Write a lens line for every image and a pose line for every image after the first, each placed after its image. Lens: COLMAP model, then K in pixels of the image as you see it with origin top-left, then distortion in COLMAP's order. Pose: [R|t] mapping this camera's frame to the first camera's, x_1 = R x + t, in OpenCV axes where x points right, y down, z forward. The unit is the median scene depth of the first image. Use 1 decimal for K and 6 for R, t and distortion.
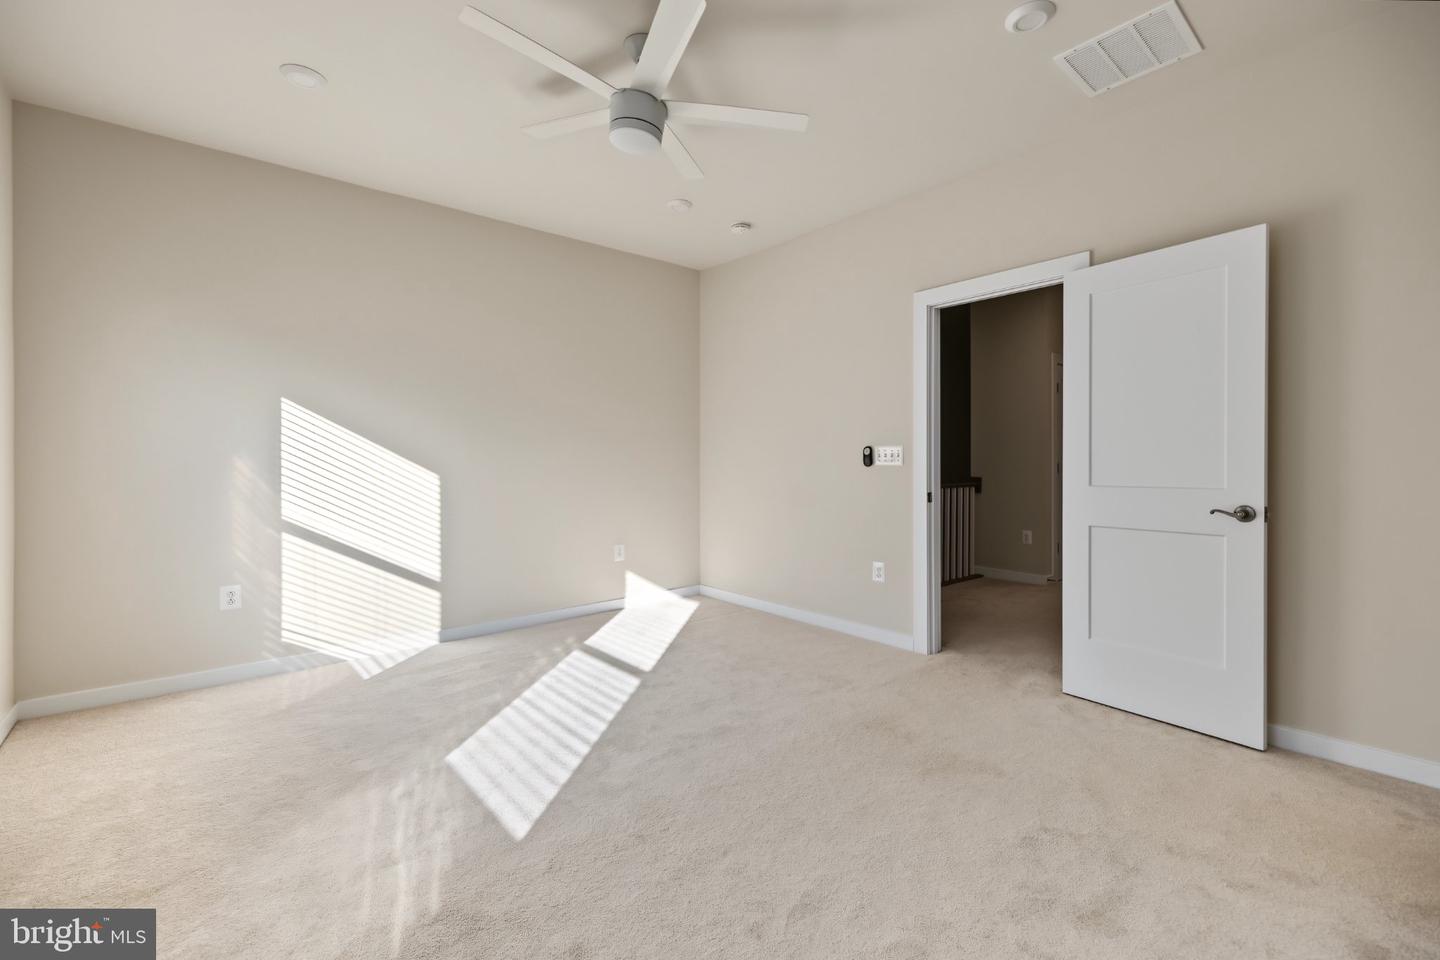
lens RADIAL K [[609.6, 0, 719.7], [0, 609.6, 473.0], [0, 0, 1]] dist [0.000073, -0.000930]
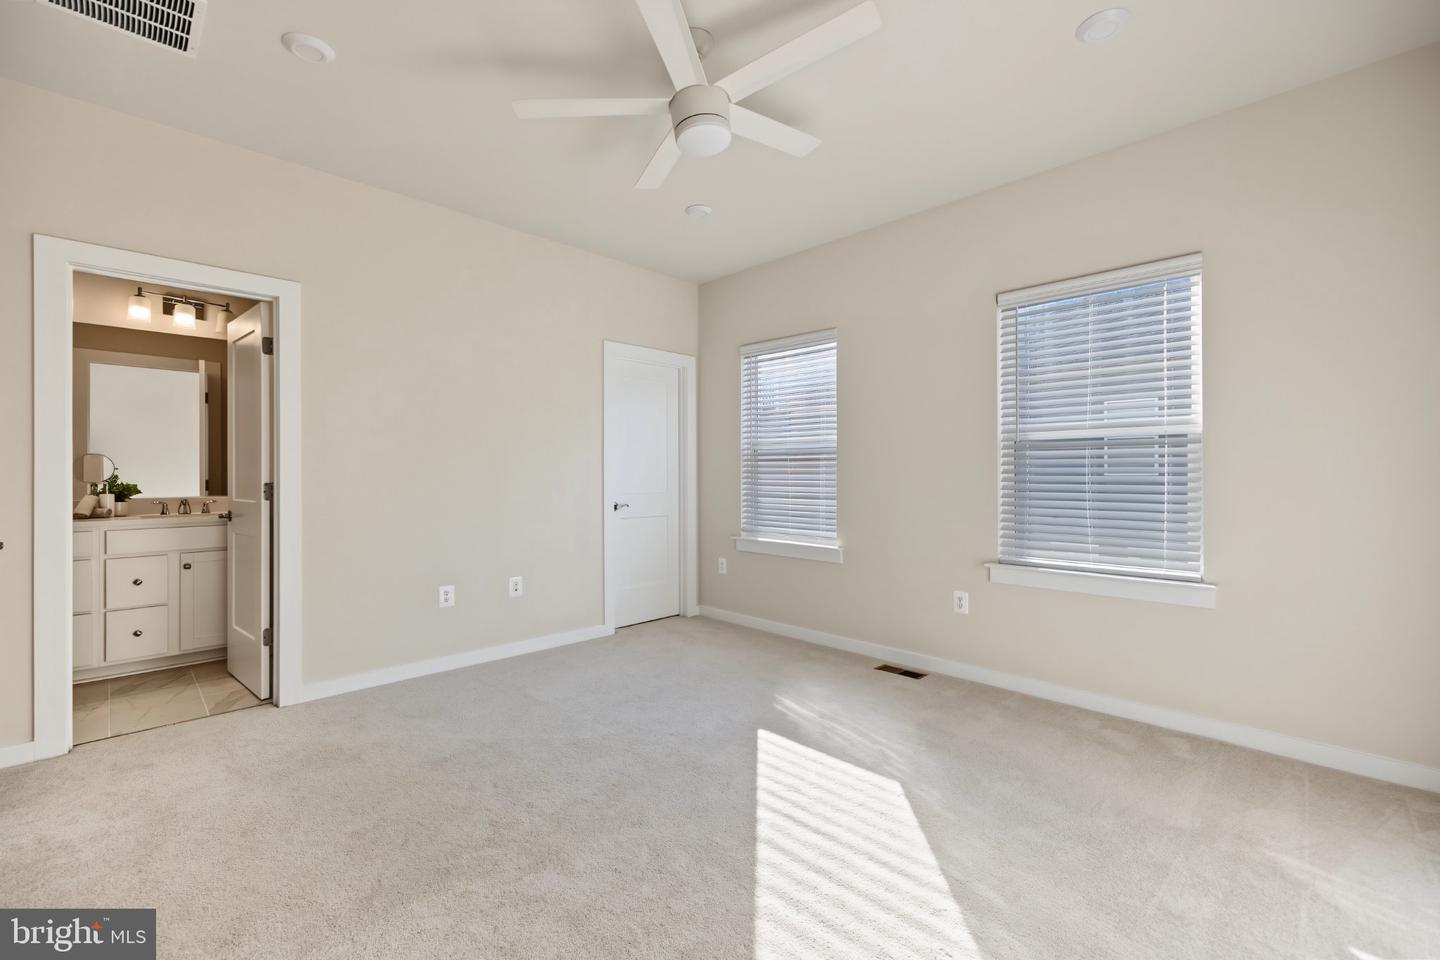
lens RADIAL K [[608.7, 0, 718.6], [0, 608.7, 469.4], [0, 0, 1]] dist [0.000730, 0.000198]
pose [[-0.997758, 0.004112, -0.066803, -0.071438], [0.003866, 0.999985, 0.003810, -0.026637], [0.066818, 0.003543, -0.997759, 1.375510]]
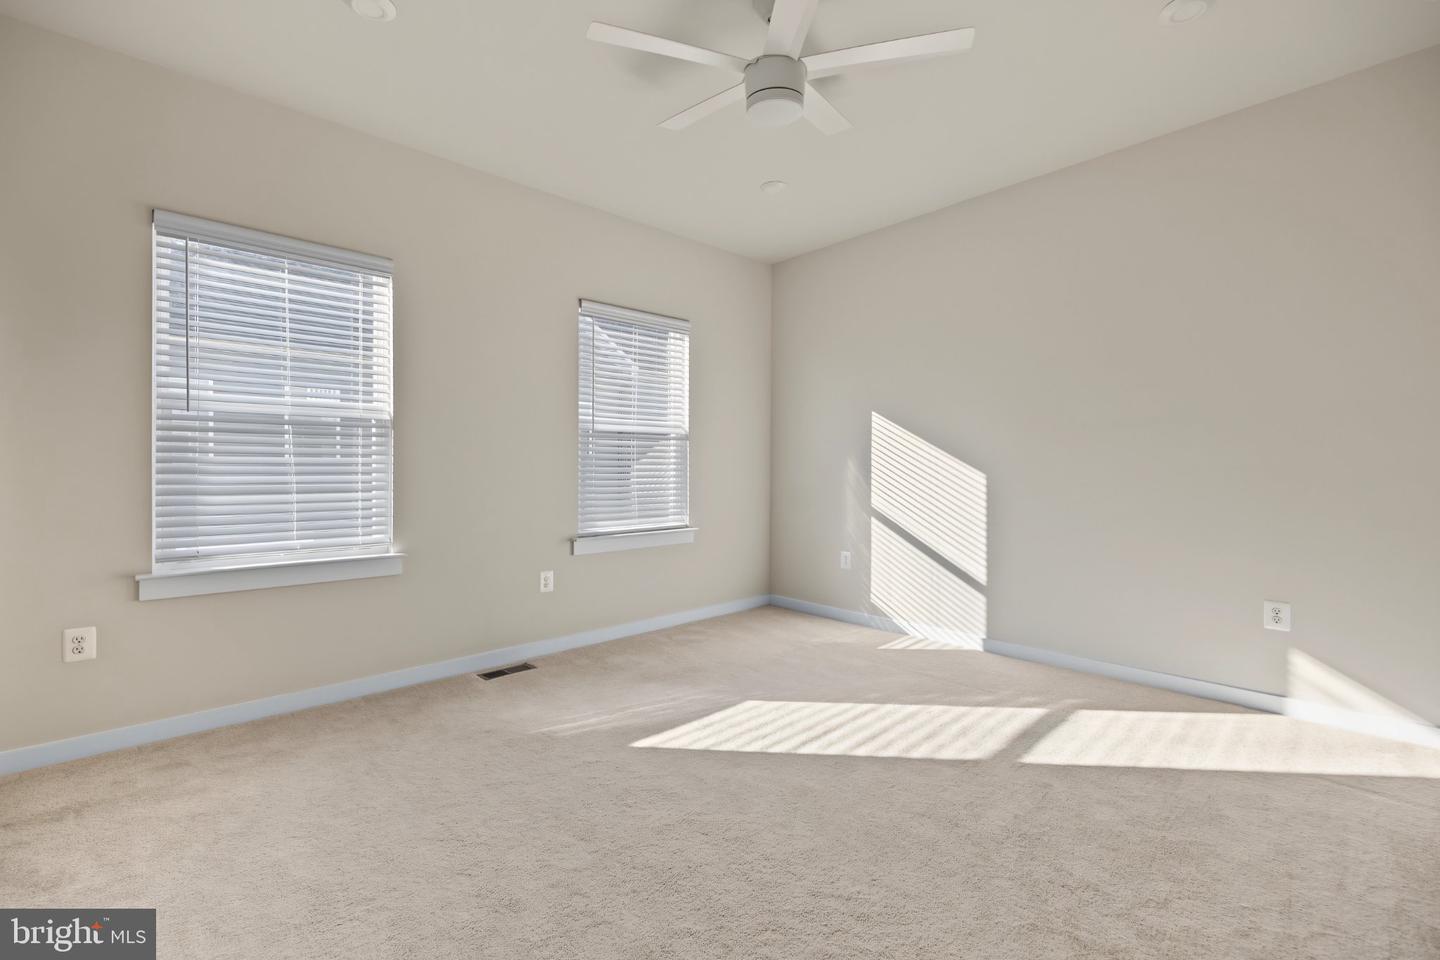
lens RADIAL K [[608.7, 0, 718.6], [0, 608.7, 469.4], [0, 0, 1]] dist [0.000730, 0.000198]
pose [[0.039891, 0.002697, -0.999200, 0.545861], [-0.013207, 0.999910, 0.002171, -0.000690], [0.999117, 0.013109, 0.039923, 0.625683]]
